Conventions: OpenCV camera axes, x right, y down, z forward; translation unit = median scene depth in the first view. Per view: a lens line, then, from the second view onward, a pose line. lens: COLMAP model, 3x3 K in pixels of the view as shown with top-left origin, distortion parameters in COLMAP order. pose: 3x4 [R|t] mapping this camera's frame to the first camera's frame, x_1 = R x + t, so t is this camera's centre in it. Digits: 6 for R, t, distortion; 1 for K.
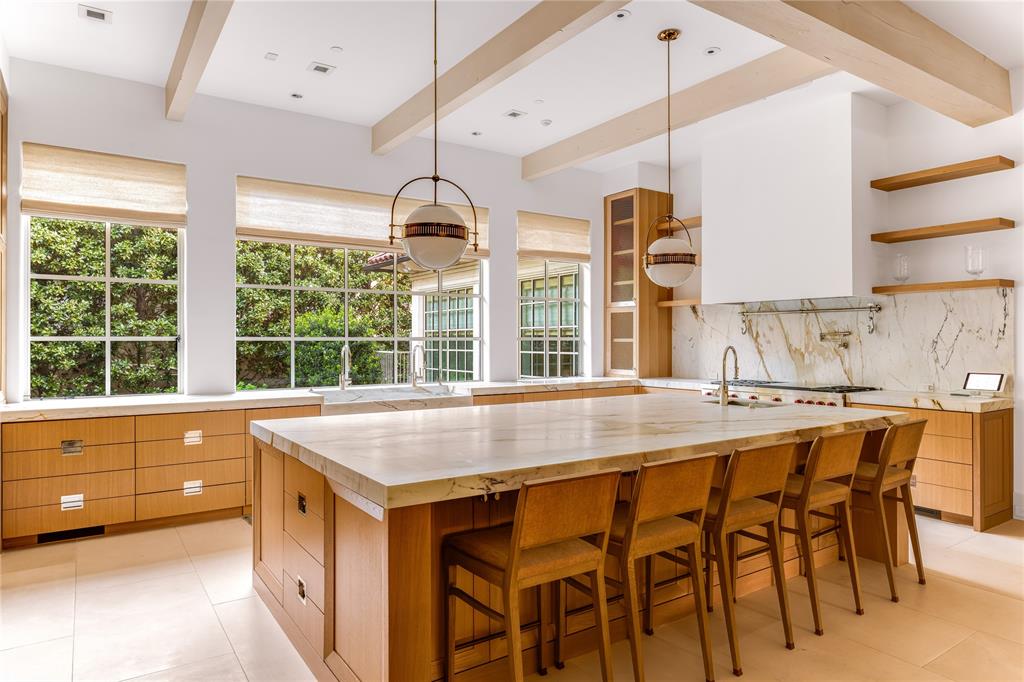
lens RADIAL K [[637.3, 0, 511.4], [0, 637.3, 343.2], [0, 0, 1]] dist [0.000425, 0.000573]
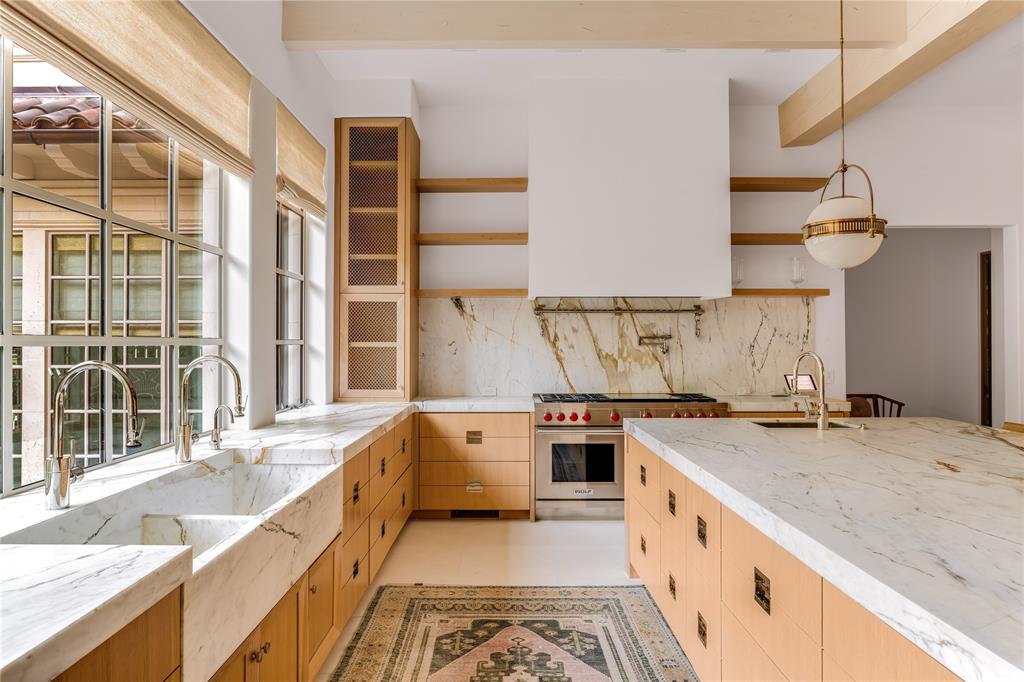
lens RADIAL K [[679.0, 0, 510.4], [0, 679.0, 334.6], [0, 0, 1]] dist [-0.007271, 0.000315]
pose [[0.562398, 0.012973, 0.826765, -0.389392], [0.004296, 0.999818, -0.018610, -0.001443], [-0.826856, 0.014018, 0.562240, 0.595298]]
